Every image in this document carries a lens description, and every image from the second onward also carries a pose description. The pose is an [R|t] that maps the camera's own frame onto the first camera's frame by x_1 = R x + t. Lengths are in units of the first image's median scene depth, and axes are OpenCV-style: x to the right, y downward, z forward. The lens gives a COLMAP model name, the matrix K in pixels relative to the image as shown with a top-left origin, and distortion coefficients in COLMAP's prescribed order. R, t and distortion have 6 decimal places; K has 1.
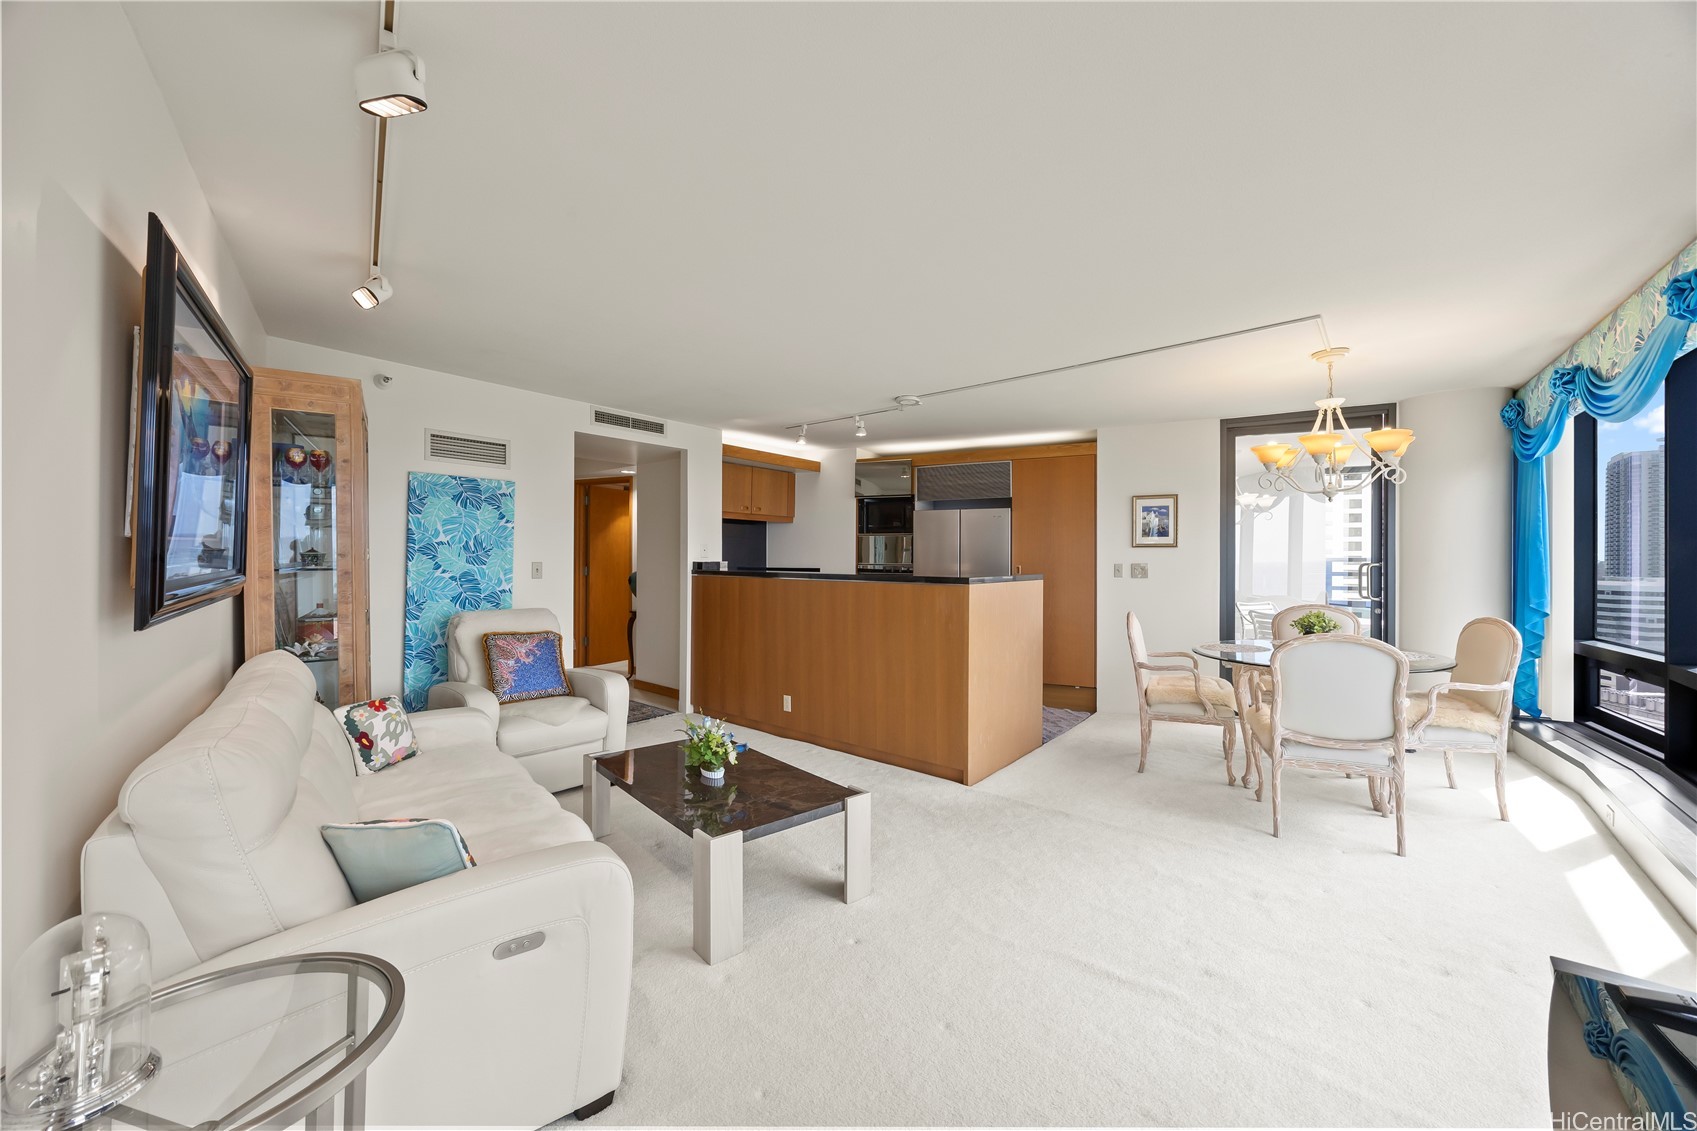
lens RADIAL K [[649.4, 0, 860.1], [0, 649.4, 552.5], [0, 0, 1]] dist [-0.003268, 0.000076]
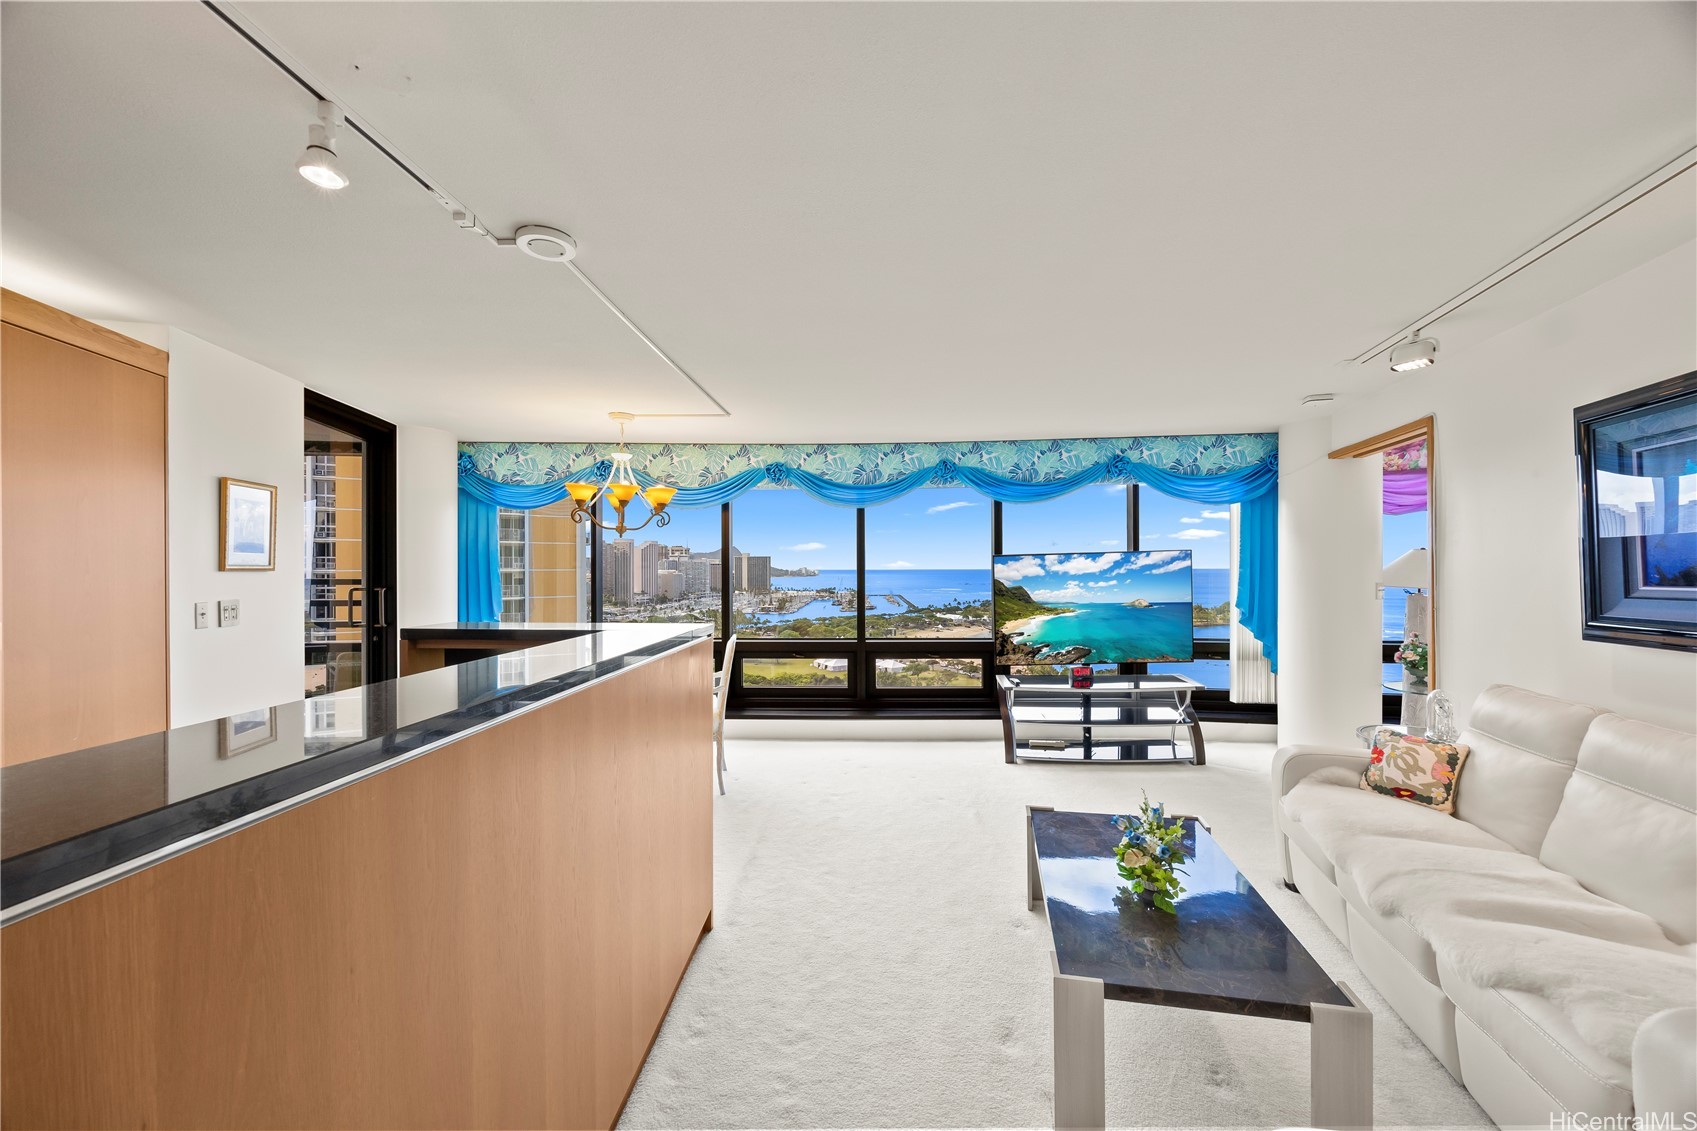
lens RADIAL K [[649.4, 0, 845.2], [0, 649.4, 568.2], [0, 0, 1]] dist [-0.003268, 0.000076]
pose [[-0.590083, -0.003988, 0.807333, -0.438845], [-0.009782, 0.999950, -0.002210, -0.019342], [-0.807283, -0.009202, -0.590092, 1.201260]]
